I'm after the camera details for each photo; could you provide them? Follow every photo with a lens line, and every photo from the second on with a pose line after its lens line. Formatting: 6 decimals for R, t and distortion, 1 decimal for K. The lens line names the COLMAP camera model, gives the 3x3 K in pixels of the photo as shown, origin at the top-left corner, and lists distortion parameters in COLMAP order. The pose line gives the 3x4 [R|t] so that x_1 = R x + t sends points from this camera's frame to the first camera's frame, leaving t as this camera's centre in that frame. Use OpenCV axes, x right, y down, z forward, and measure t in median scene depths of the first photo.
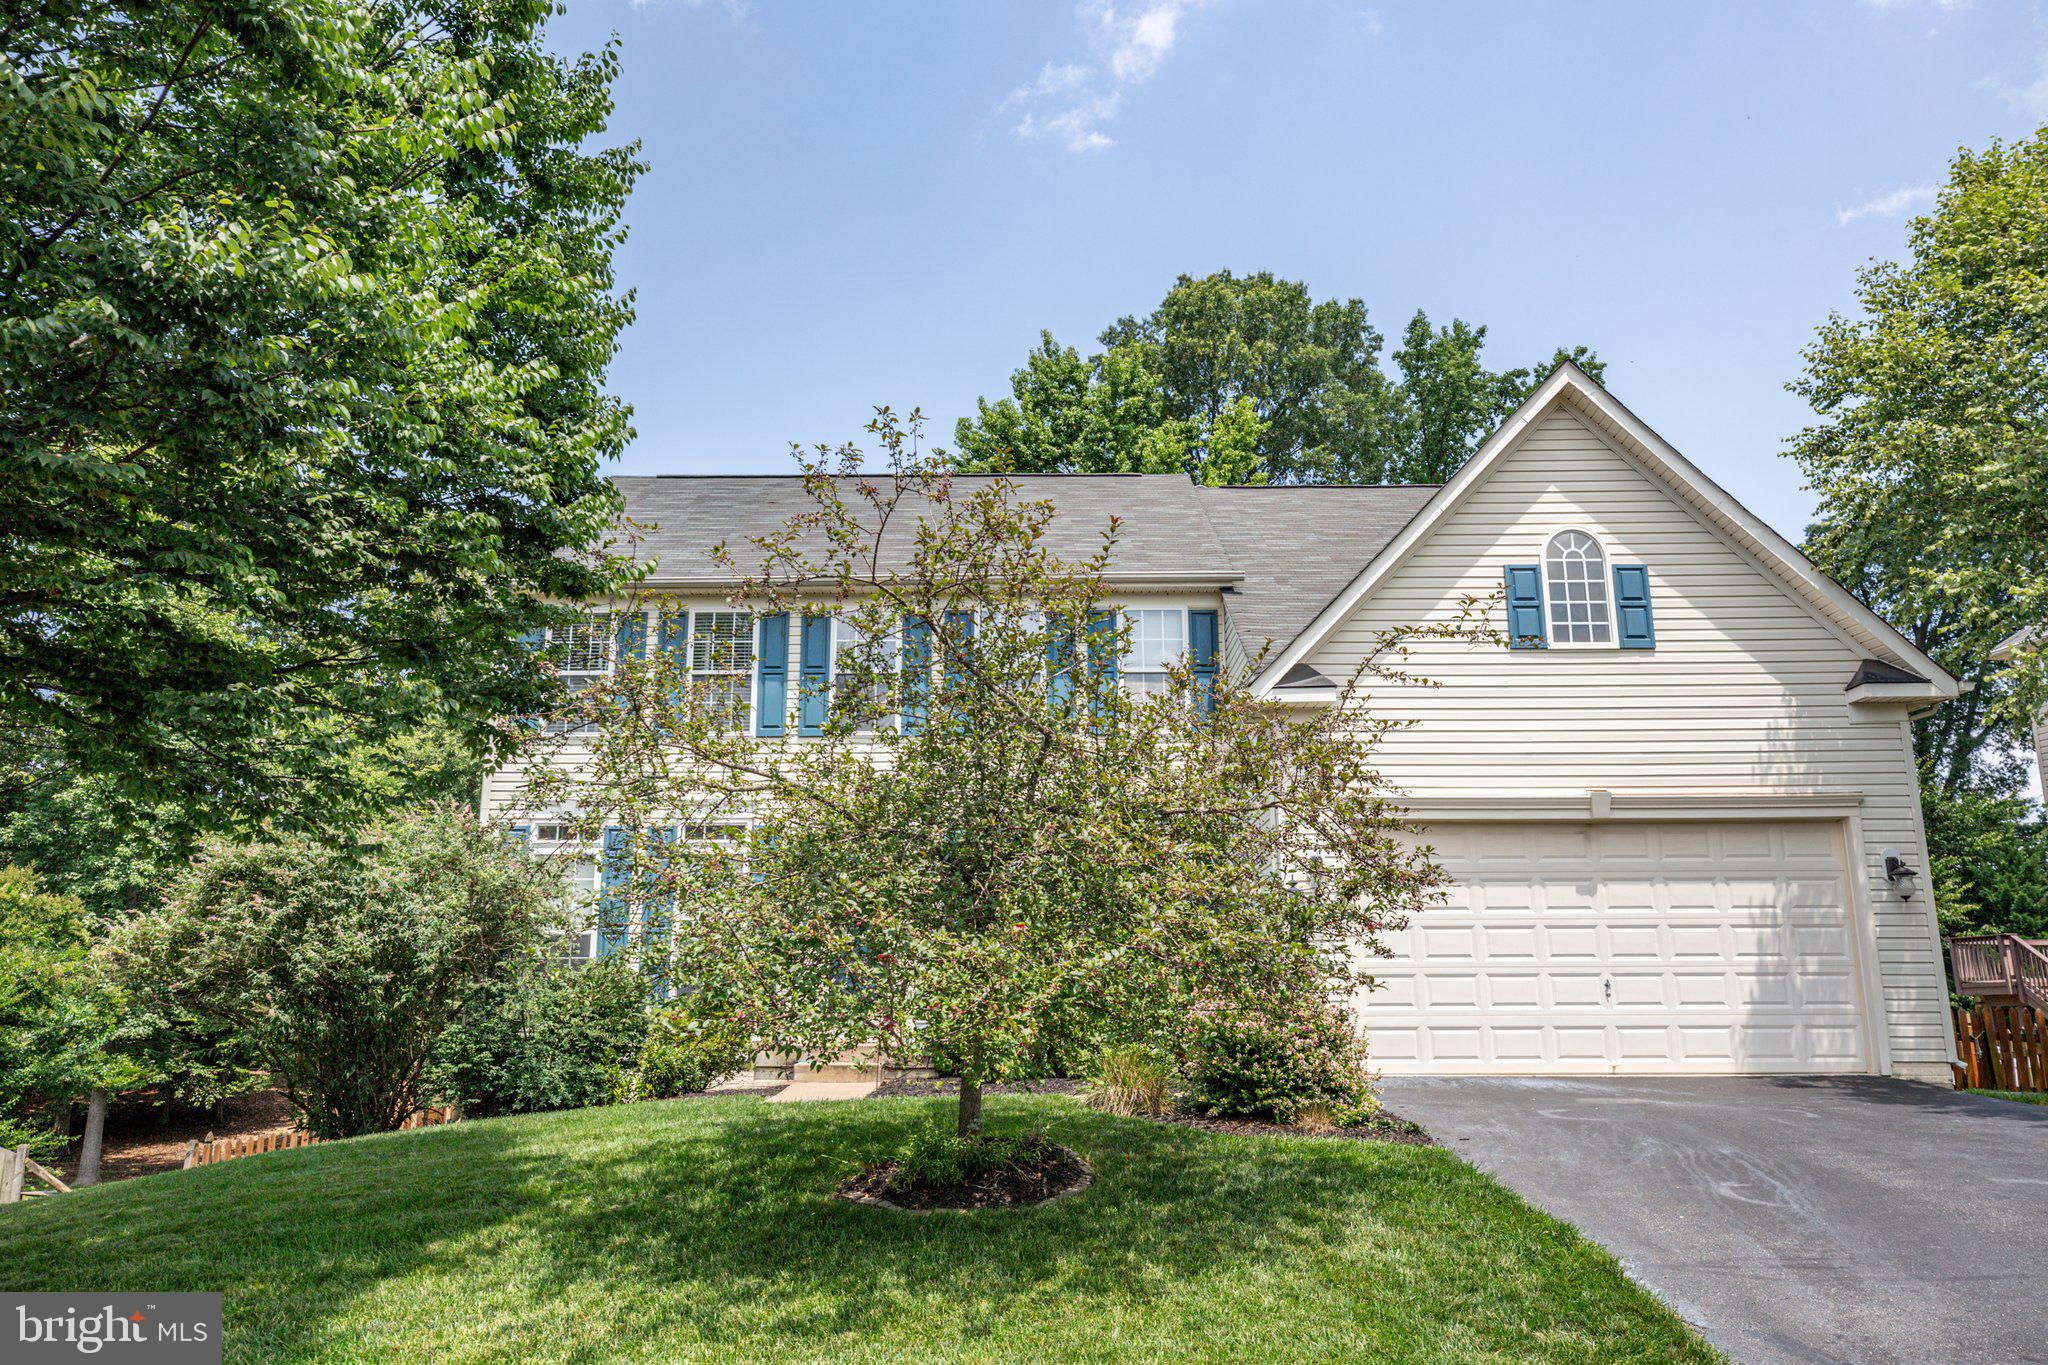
lens RADIAL K [[1529.9, 0, 1023.9], [0, 1529.9, 677.9], [0, 0, 1]] dist [0.002009, -0.001222]
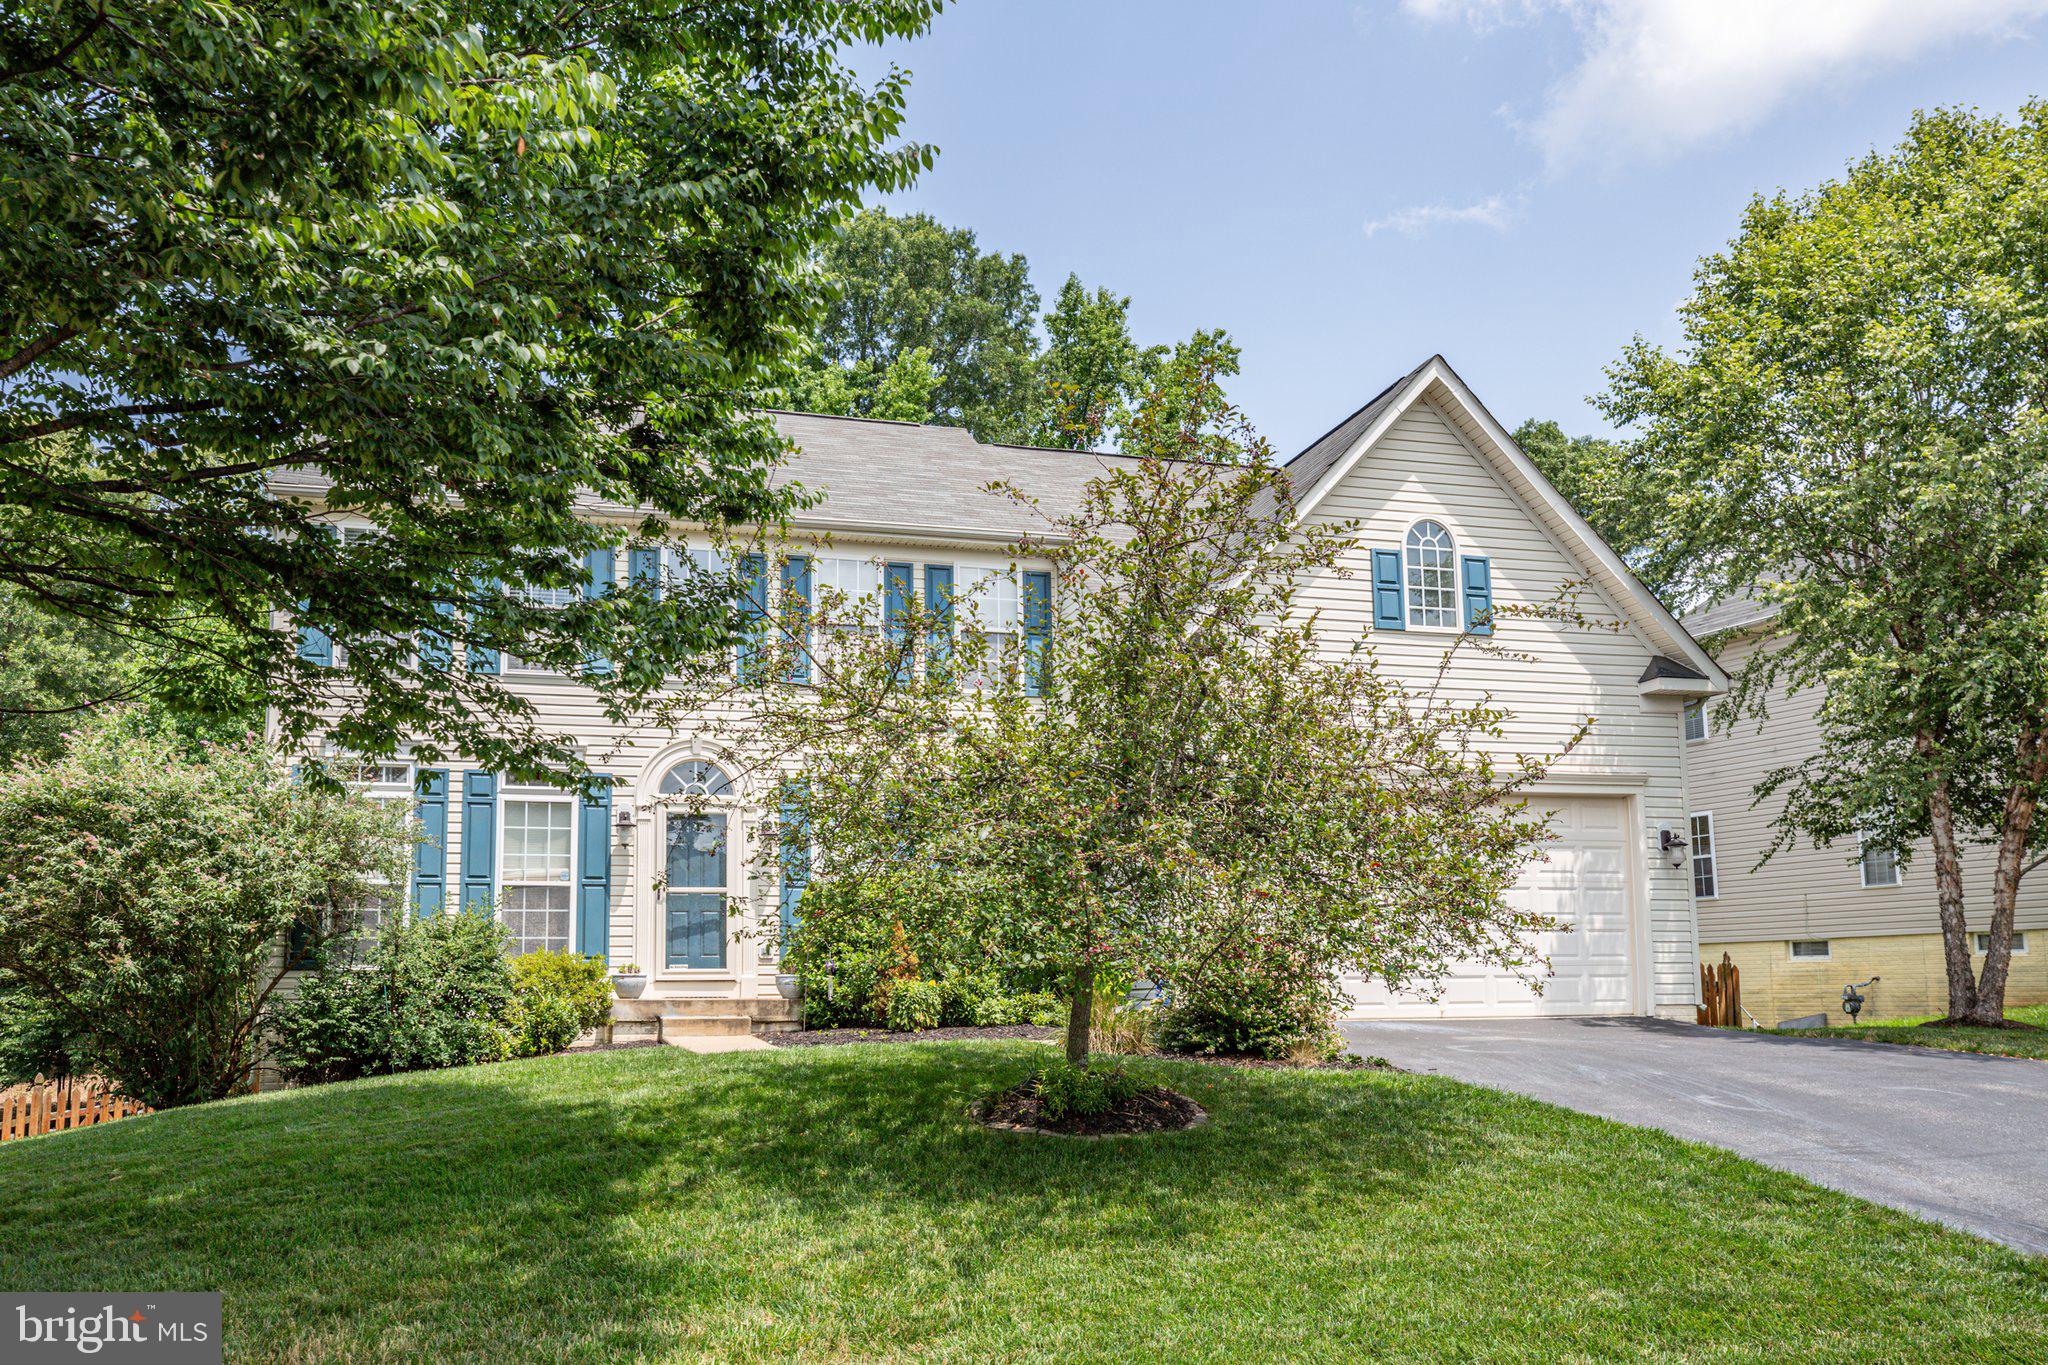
lens RADIAL K [[1577.2, 0, 1011.3], [0, 1577.2, 827.9], [0, 0, 1]] dist [-0.003702, -0.005701]
pose [[0.963563, 0.021755, 0.266596, -0.211528], [-0.053235, 0.992345, 0.111432, 0.009656], [-0.262131, -0.121564, 0.957345, -0.001043]]
